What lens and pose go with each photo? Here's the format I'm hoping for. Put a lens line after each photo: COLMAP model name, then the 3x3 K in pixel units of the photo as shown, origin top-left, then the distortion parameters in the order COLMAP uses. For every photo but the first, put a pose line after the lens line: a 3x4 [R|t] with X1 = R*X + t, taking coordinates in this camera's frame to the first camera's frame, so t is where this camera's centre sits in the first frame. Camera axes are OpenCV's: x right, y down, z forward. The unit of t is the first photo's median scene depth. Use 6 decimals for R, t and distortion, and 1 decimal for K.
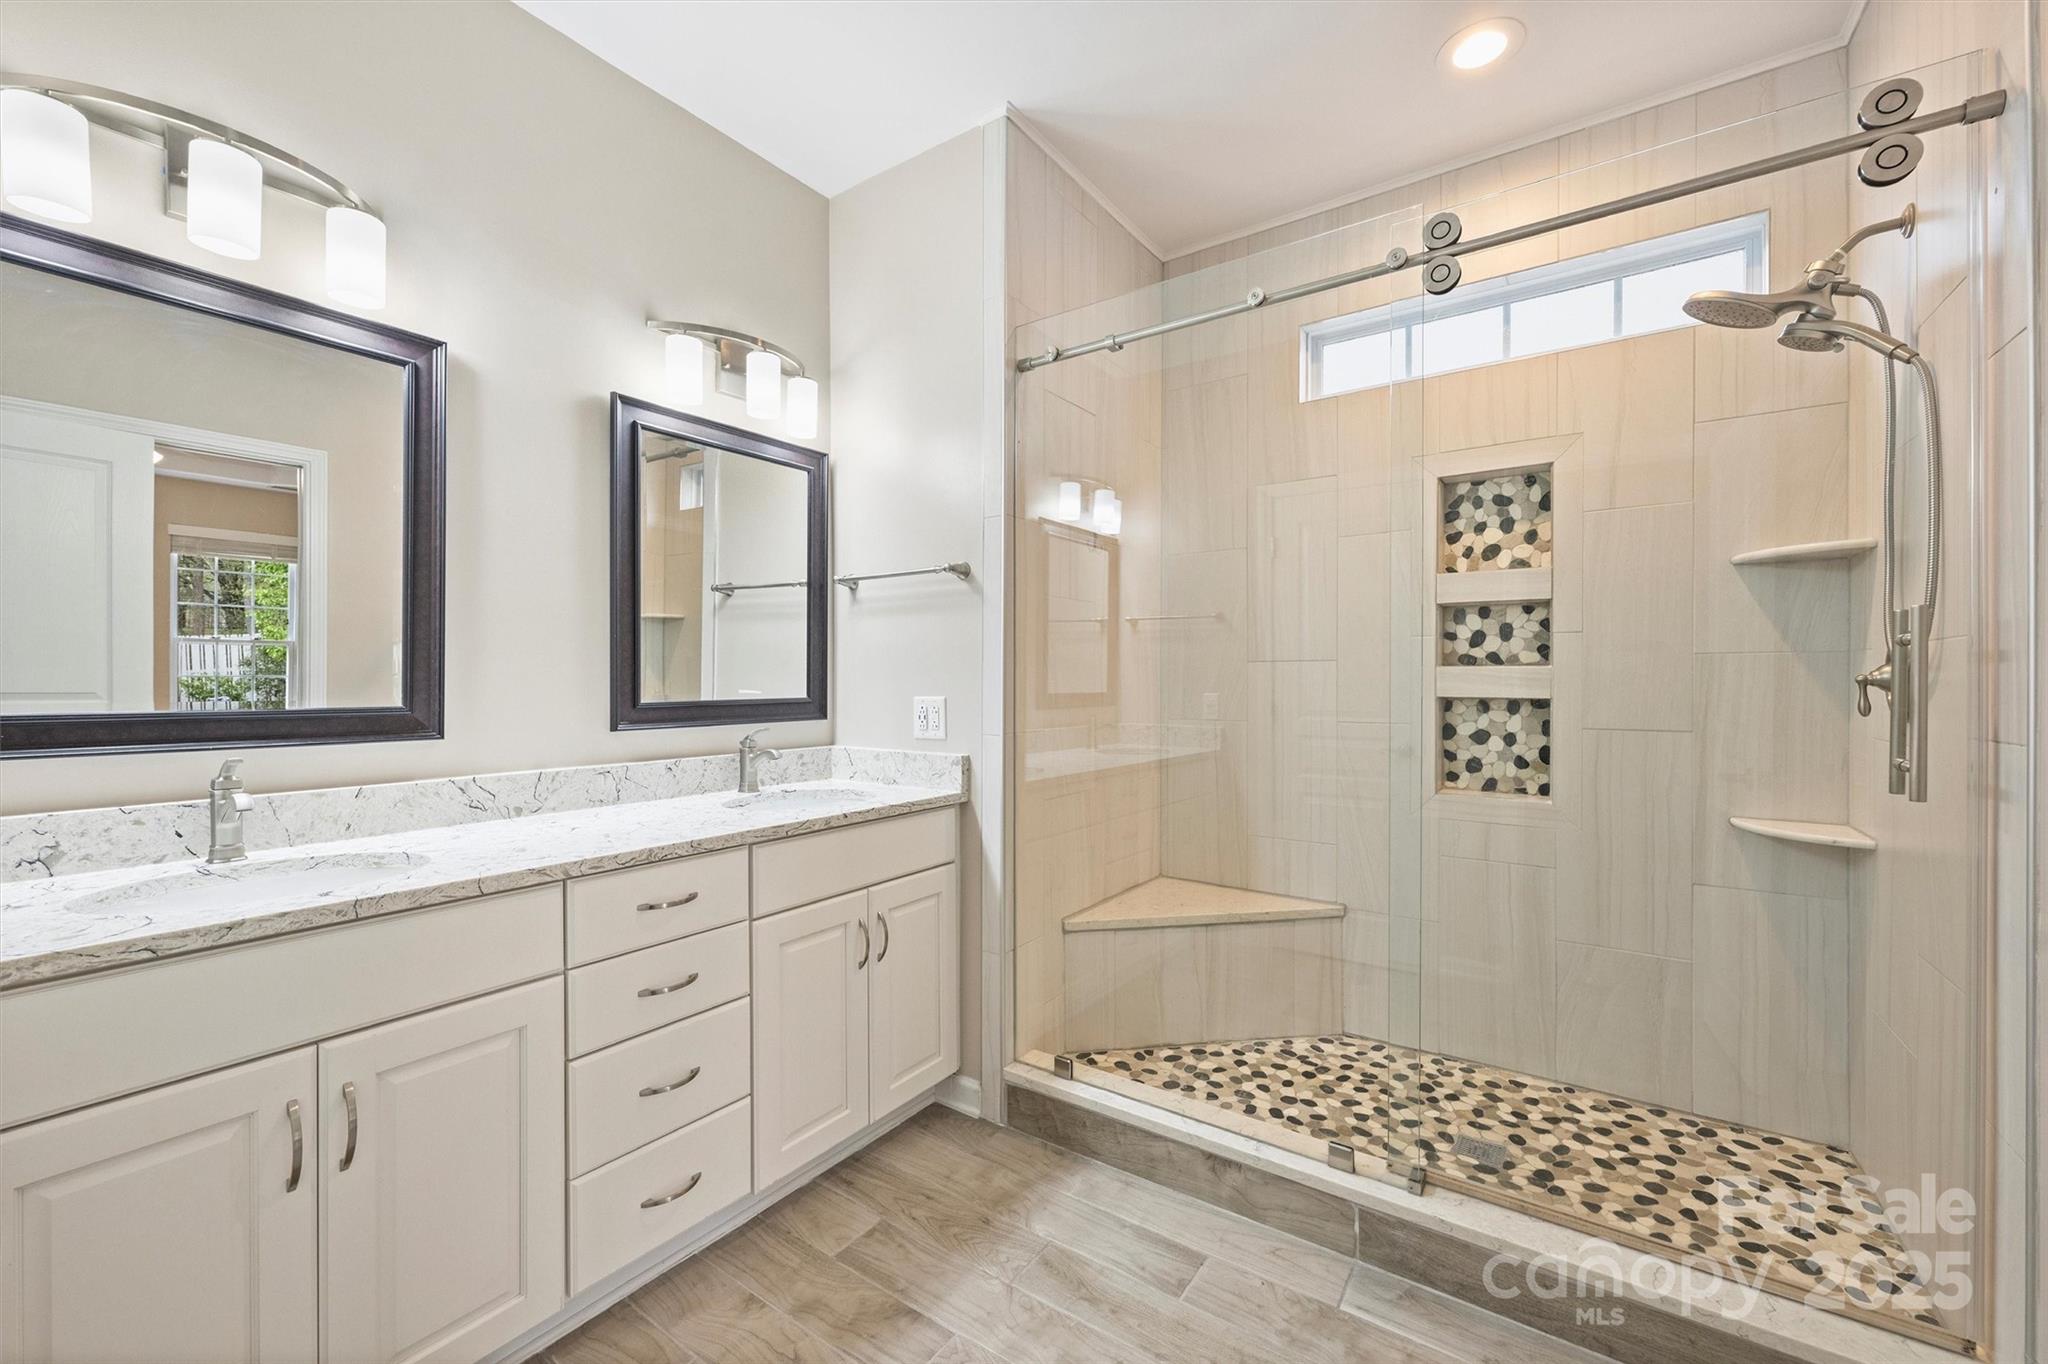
lens RADIAL K [[855.8, 0, 1029.2], [0, 855.8, 691.8], [0, 0, 1]] dist [0.002083, 0.000246]
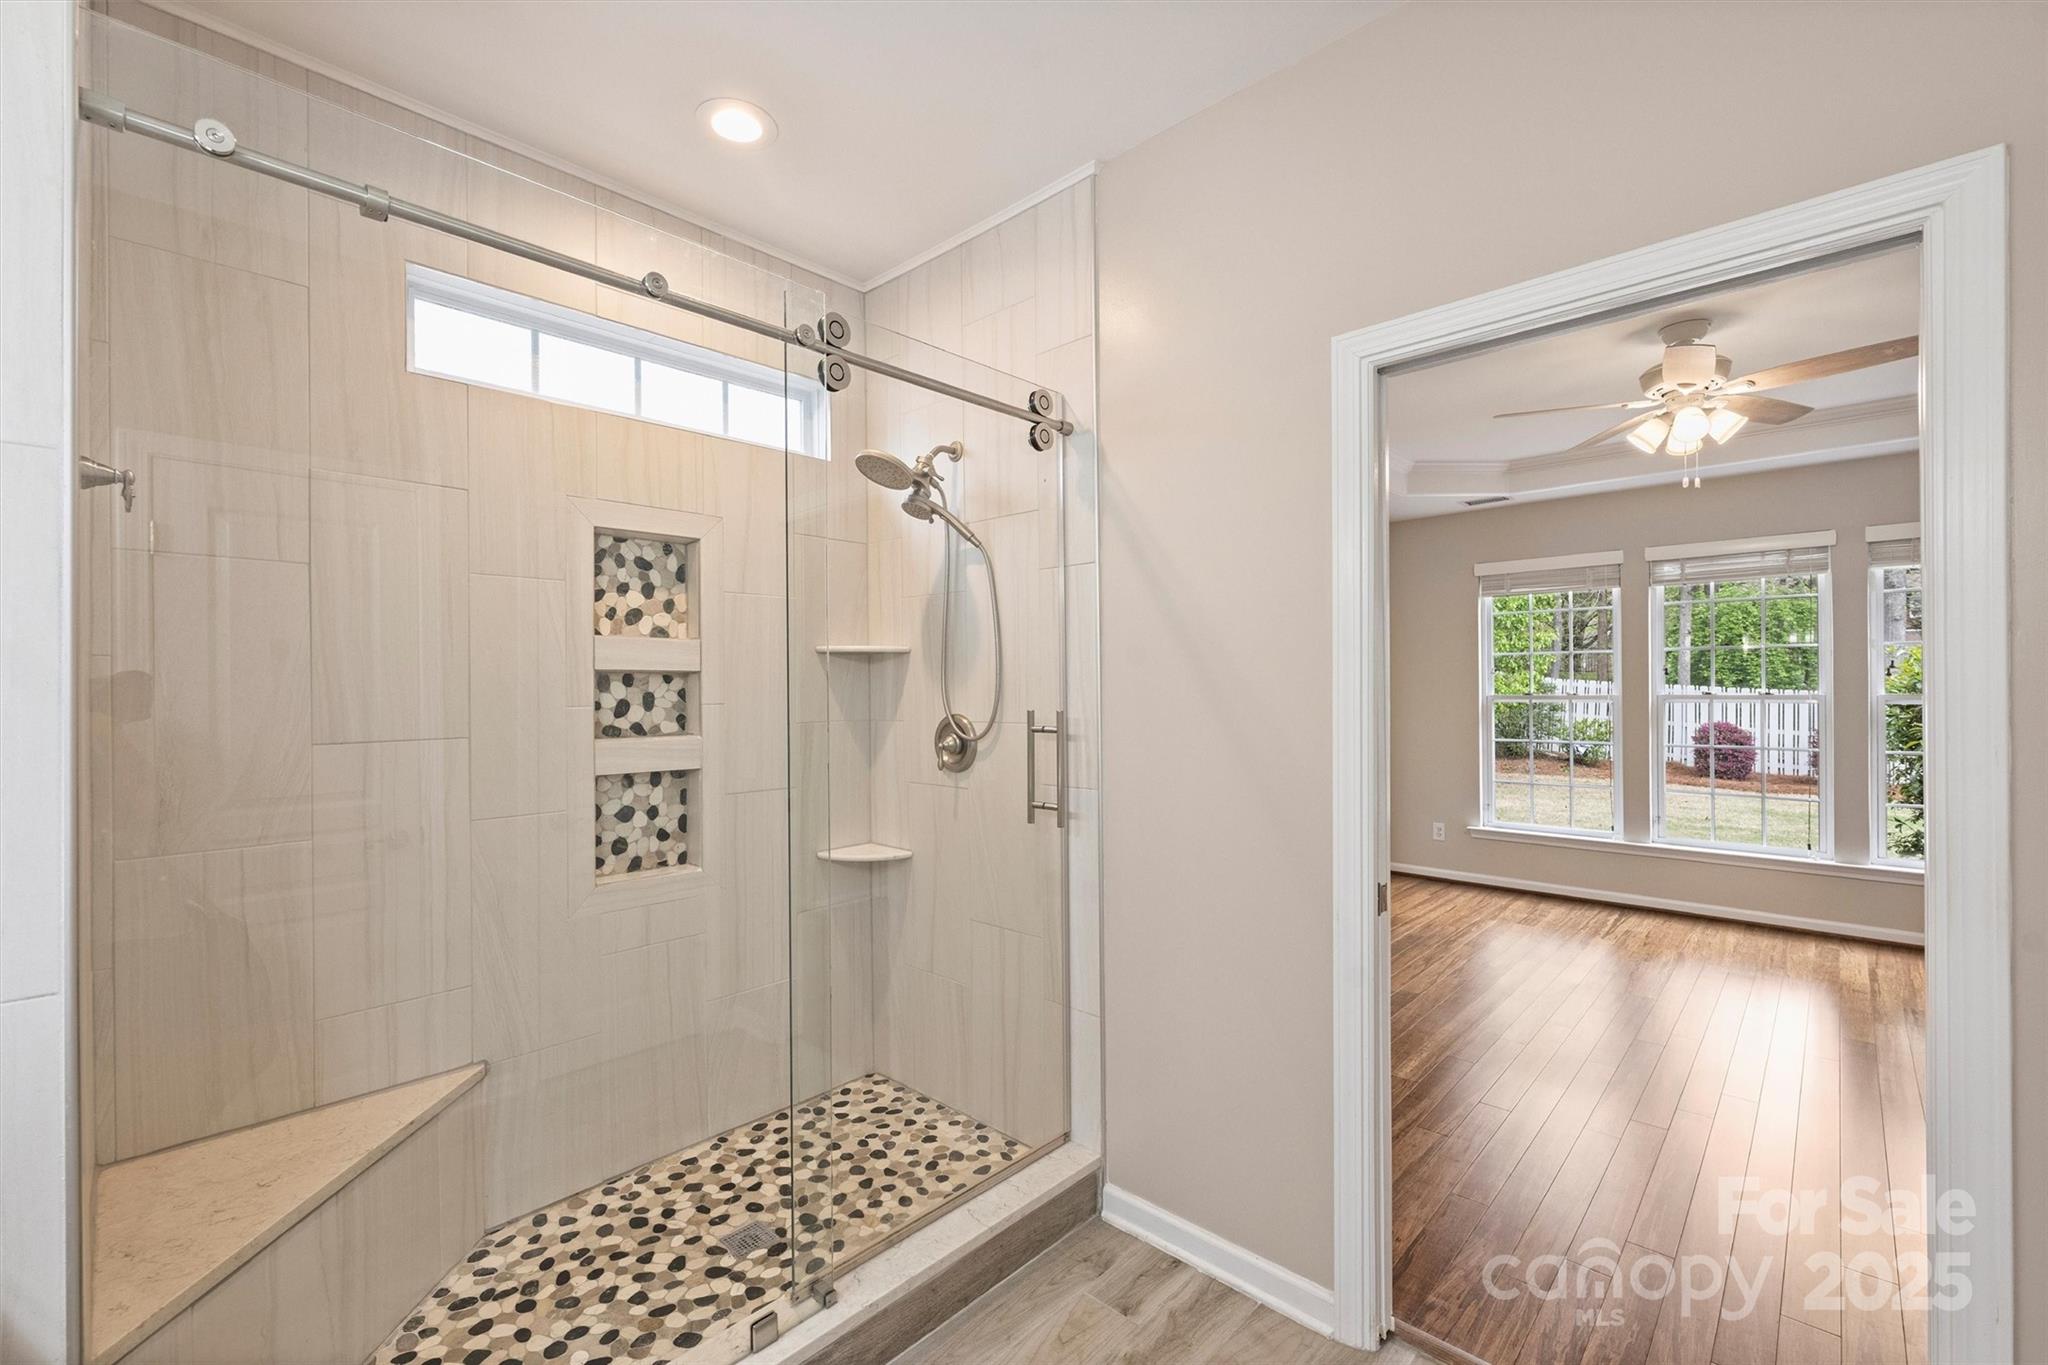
lens RADIAL K [[855.8, 0, 1033.1], [0, 855.8, 691.7], [0, 0, 1]] dist [0.002083, 0.000246]
pose [[0.135056, -0.002115, 0.990836, -0.360599], [0.016114, 0.999870, -0.000062, -0.079127], [-0.990707, 0.015975, 0.135073, 0.475196]]
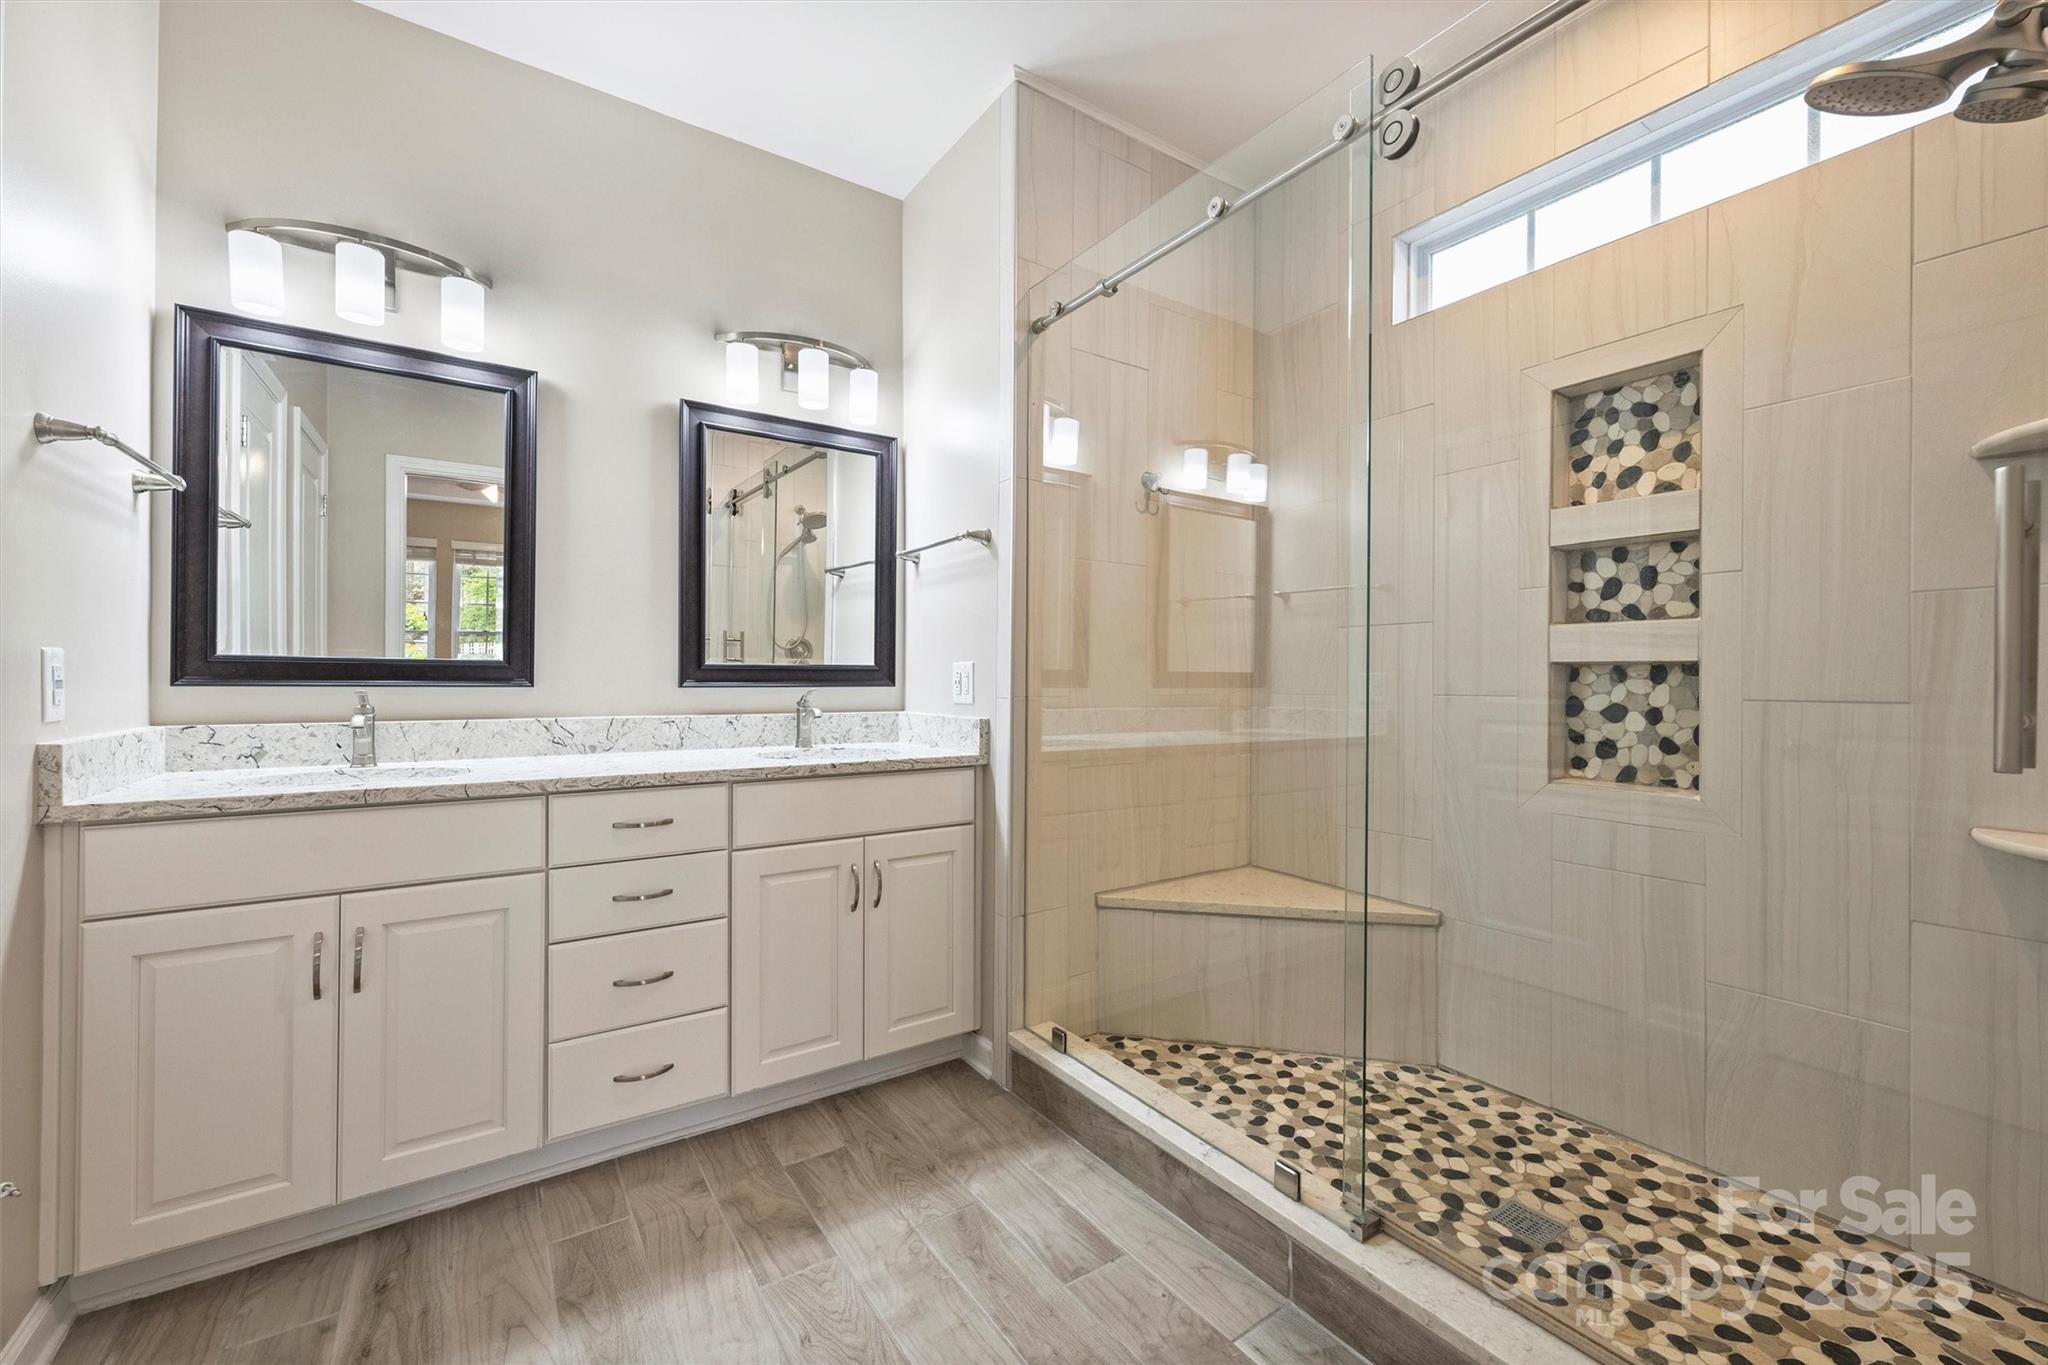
lens RADIAL K [[855.8, 0, 1021.9], [0, 855.8, 687.3], [0, 0, 1]] dist [0.002083, 0.000246]
pose [[0.929048, 0.006721, -0.369899, 0.340129], [-0.010086, 0.999923, -0.007163, 0.043838], [0.369822, 0.010386, 0.929044, 0.074369]]
